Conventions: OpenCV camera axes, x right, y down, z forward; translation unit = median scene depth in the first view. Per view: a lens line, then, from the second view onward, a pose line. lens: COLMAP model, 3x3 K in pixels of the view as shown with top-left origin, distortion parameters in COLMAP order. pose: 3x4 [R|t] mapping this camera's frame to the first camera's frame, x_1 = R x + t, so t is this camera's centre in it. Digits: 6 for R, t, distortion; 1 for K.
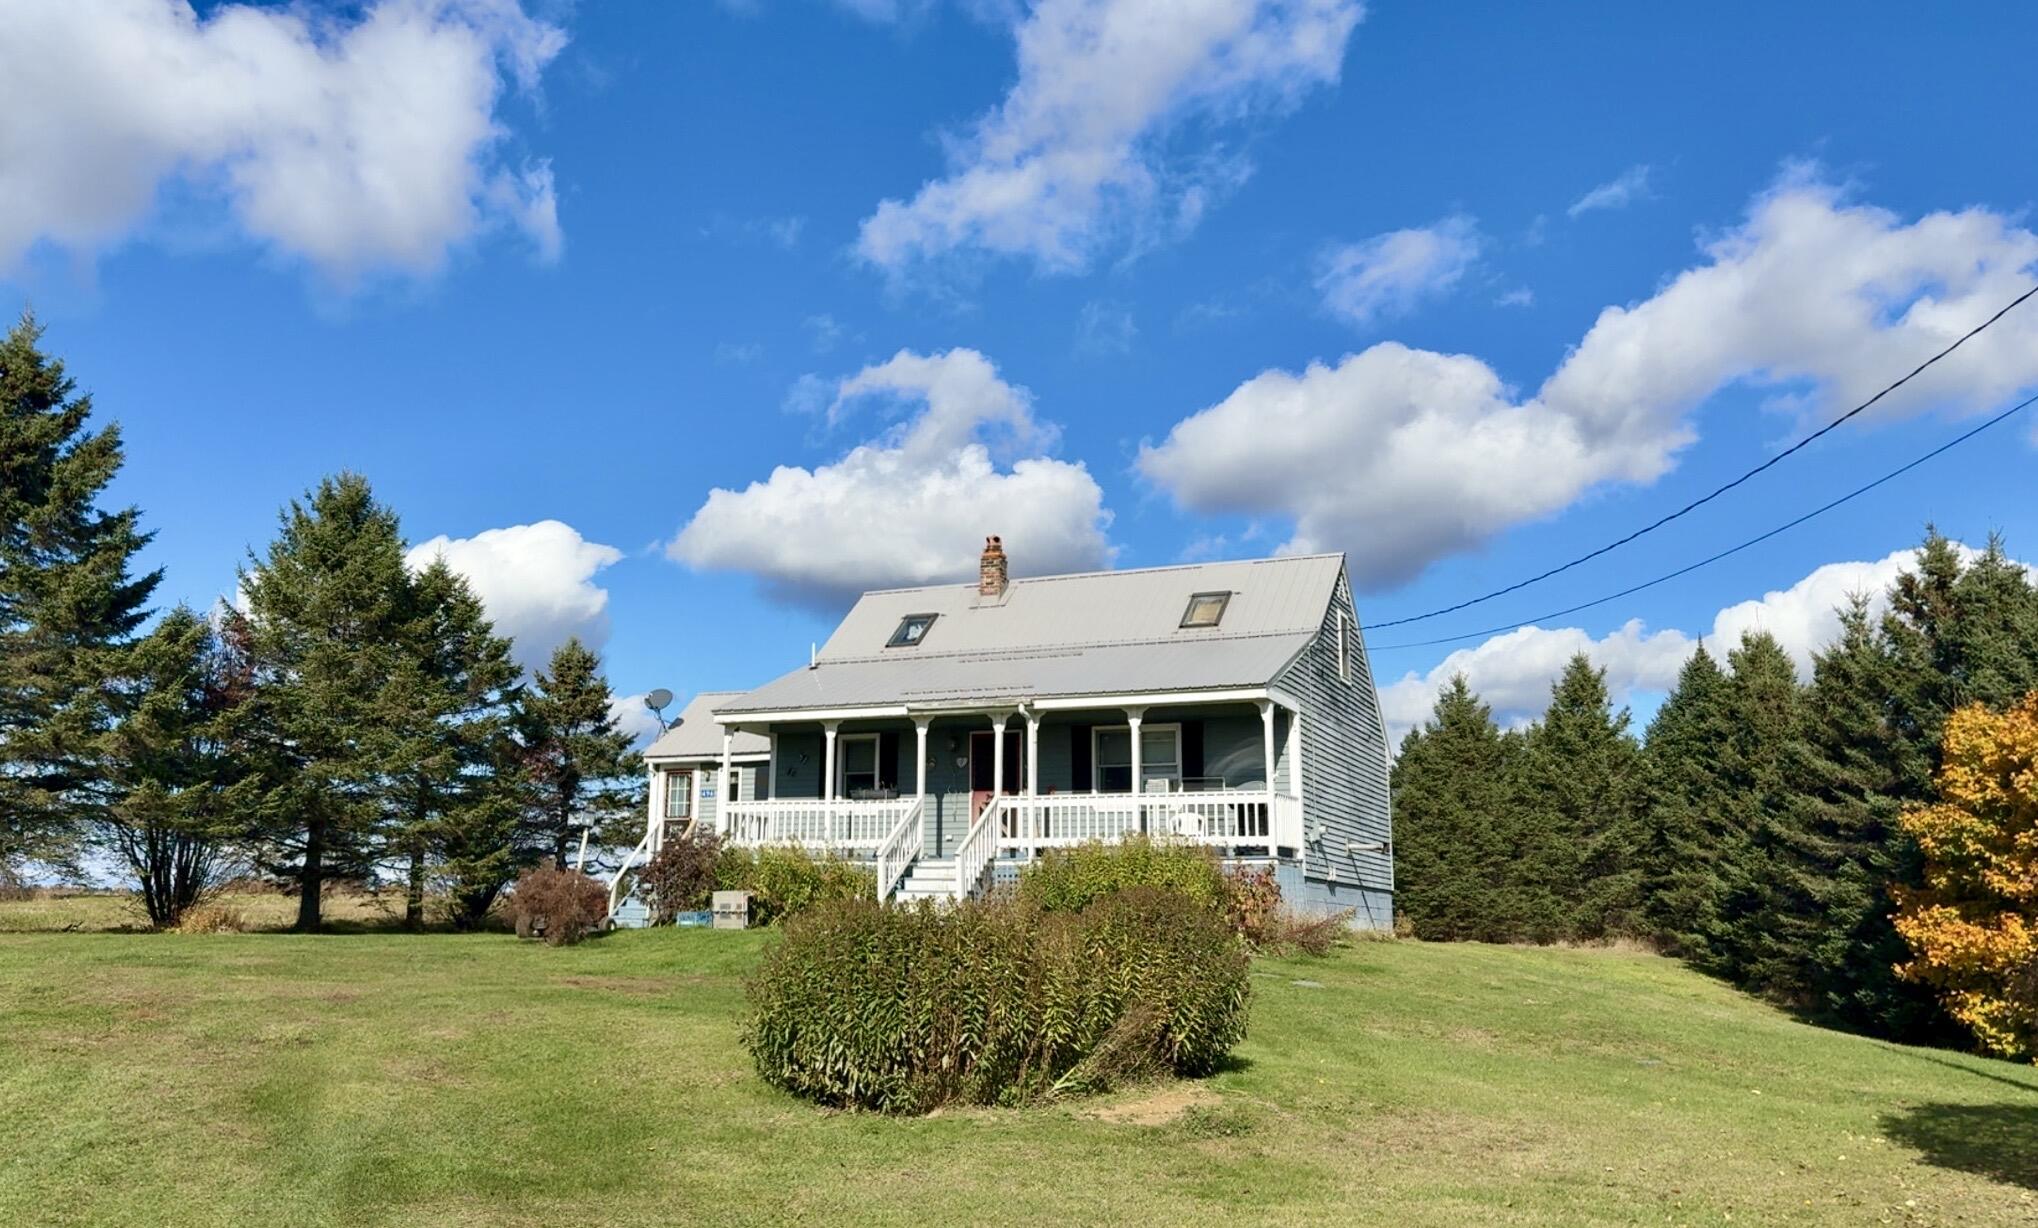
lens RADIAL K [[1429.9, 0, 1015.2], [0, 1429.9, 644.4], [0, 0, 1]] dist [0.026235, 0.000707]
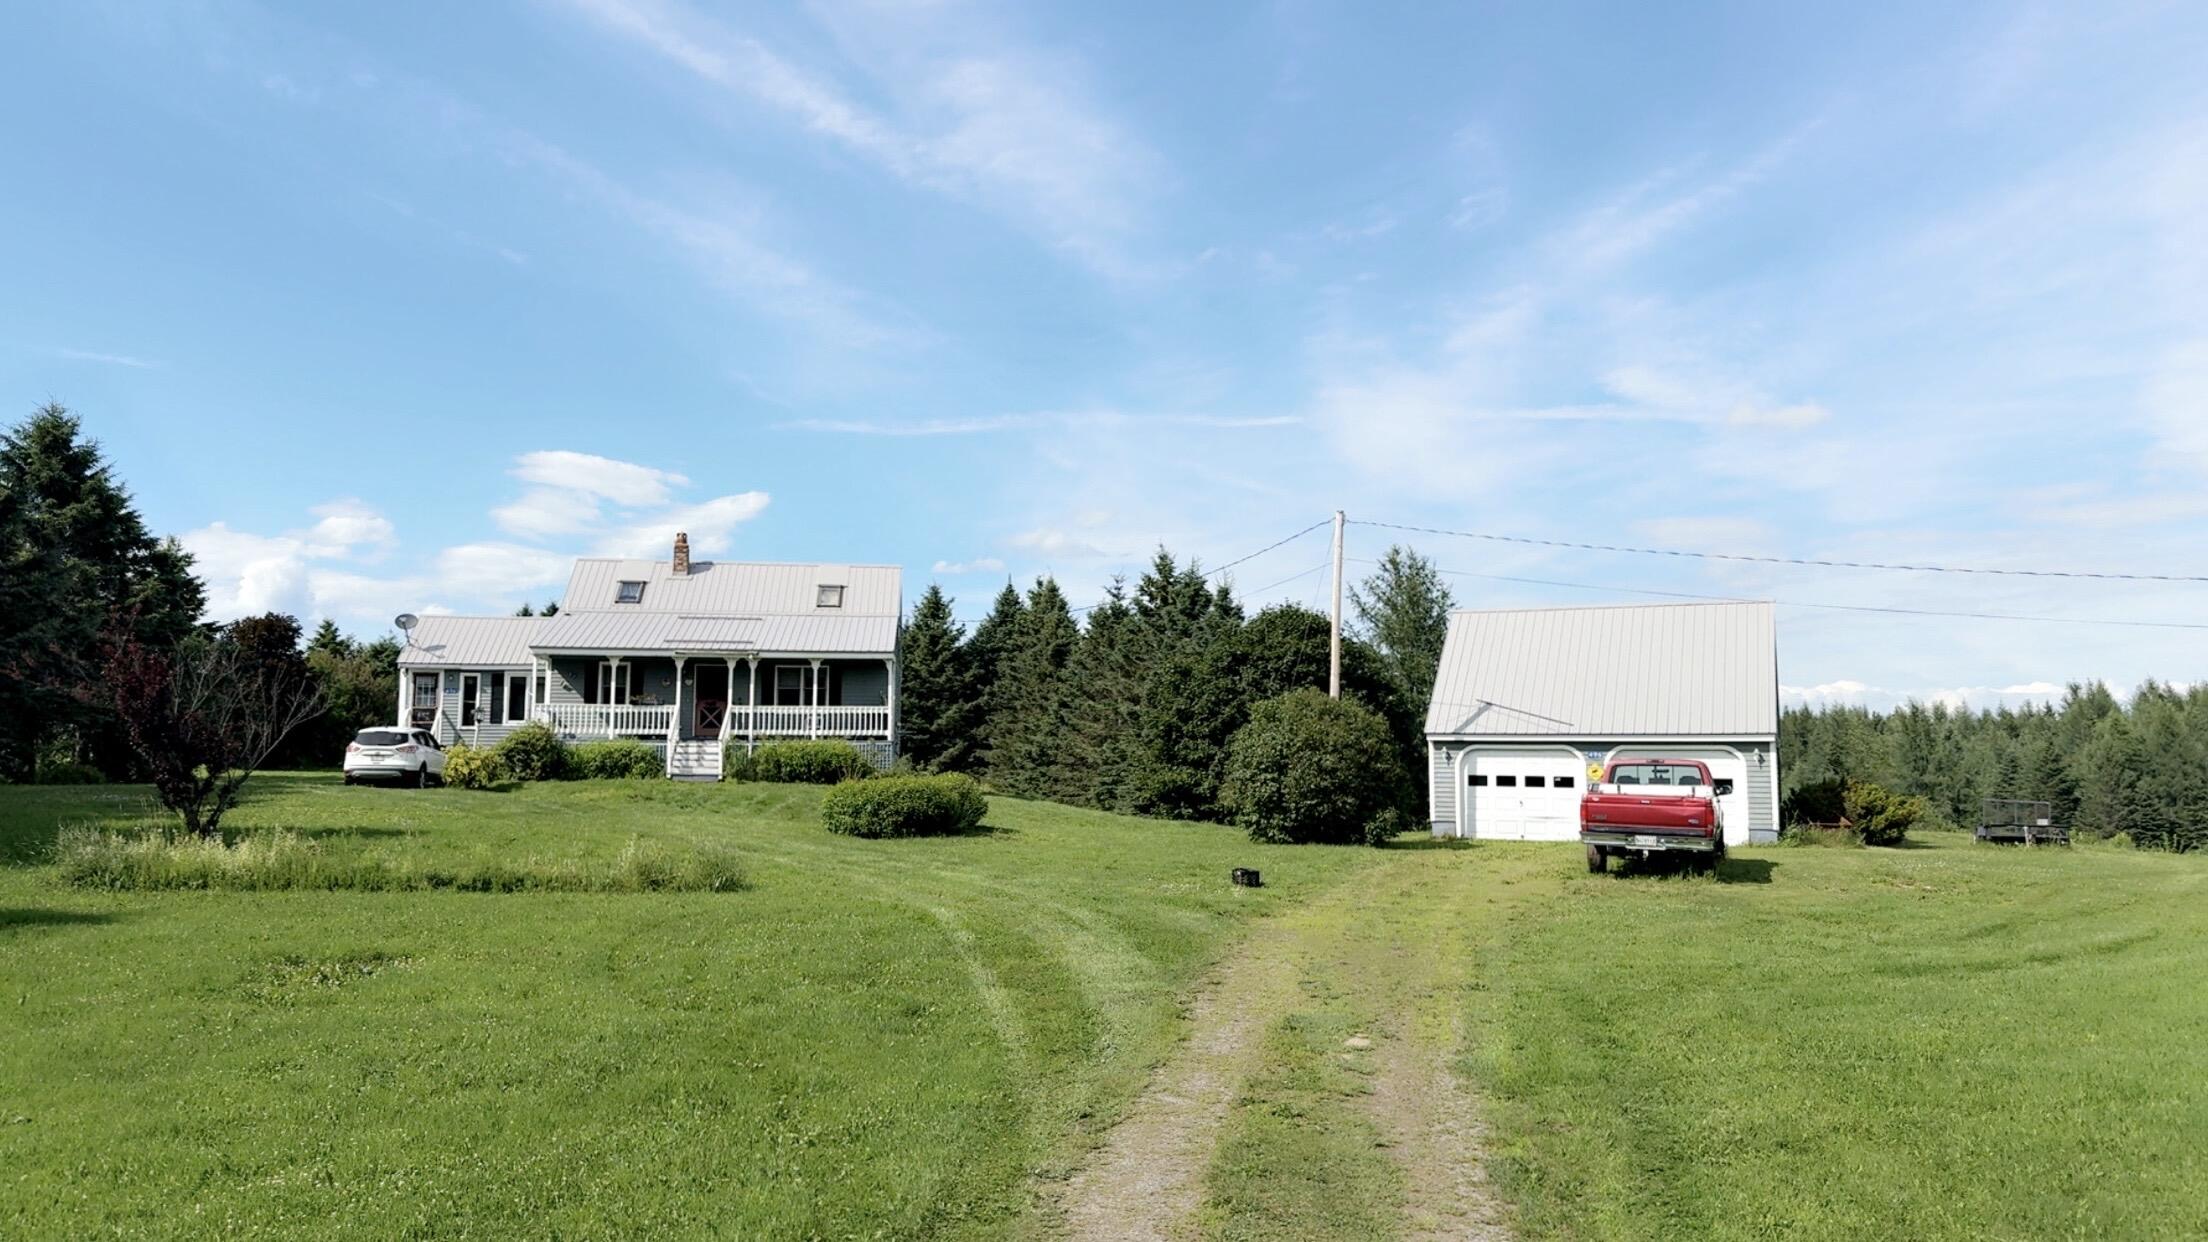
lens RADIAL K [[1681.9, 0, 1104.0], [0, 1681.9, 621.0], [0, 0, 1]] dist [0.197141, -0.348846]
pose [[0.837877, 0.044638, 0.544031, -0.601228], [-0.095080, 0.993350, 0.064930, -0.137257], [-0.537515, -0.106129, 0.836549, -0.762481]]
